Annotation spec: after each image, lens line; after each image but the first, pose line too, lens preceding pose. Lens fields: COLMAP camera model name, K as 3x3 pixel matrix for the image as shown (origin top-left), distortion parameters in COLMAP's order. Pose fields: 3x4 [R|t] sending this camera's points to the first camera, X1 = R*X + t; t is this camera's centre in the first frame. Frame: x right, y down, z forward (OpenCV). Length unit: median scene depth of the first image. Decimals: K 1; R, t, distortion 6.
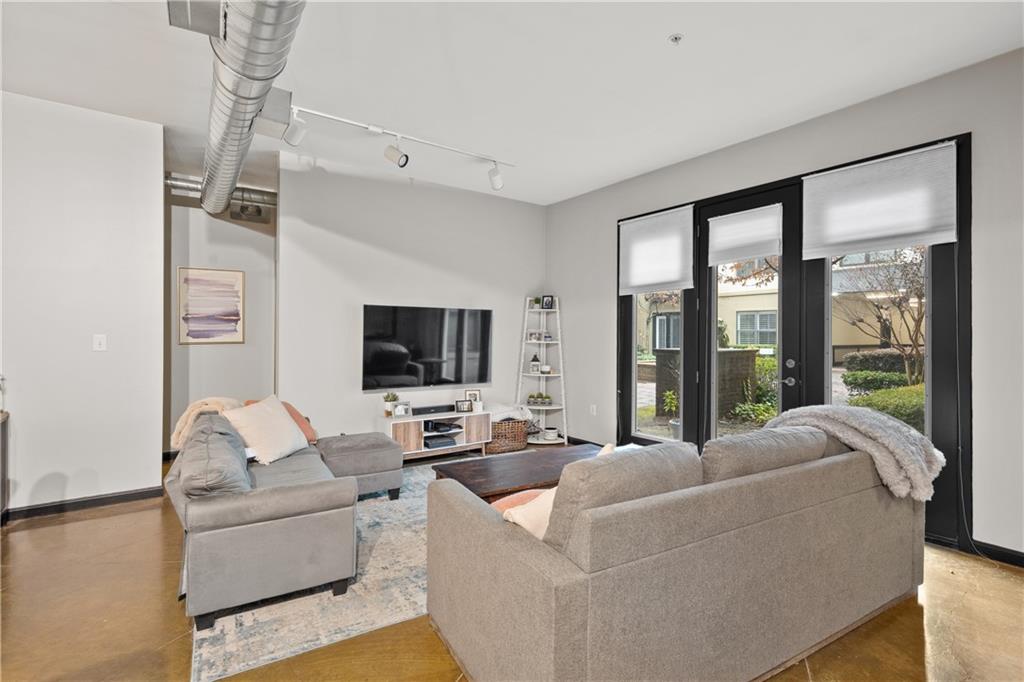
lens RADIAL K [[480.2, 0, 510.9], [0, 480.2, 334.8], [0, 0, 1]] dist [0.001590, 0.000071]
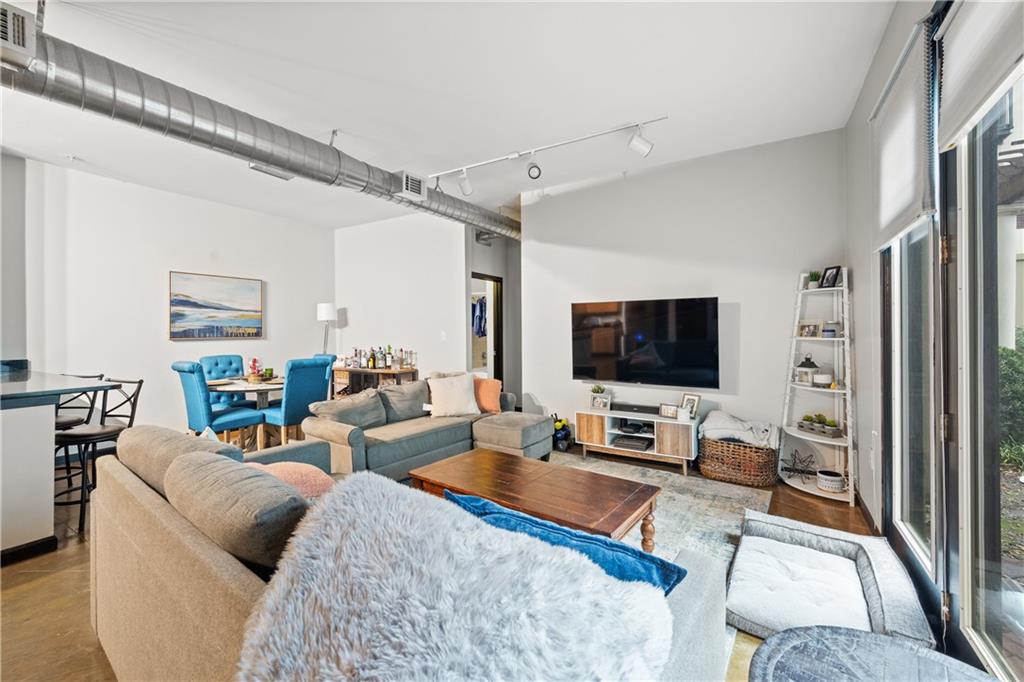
lens RADIAL K [[408.3, 0, 520.3], [0, 408.3, 328.7], [0, 0, 1]] dist [-0.009077, -0.000176]
pose [[0.399565, -0.010417, -0.916646, 0.510712], [0.007667, 0.999938, -0.008022, 0.003658], [0.916673, -0.003822, 0.399620, 0.493524]]
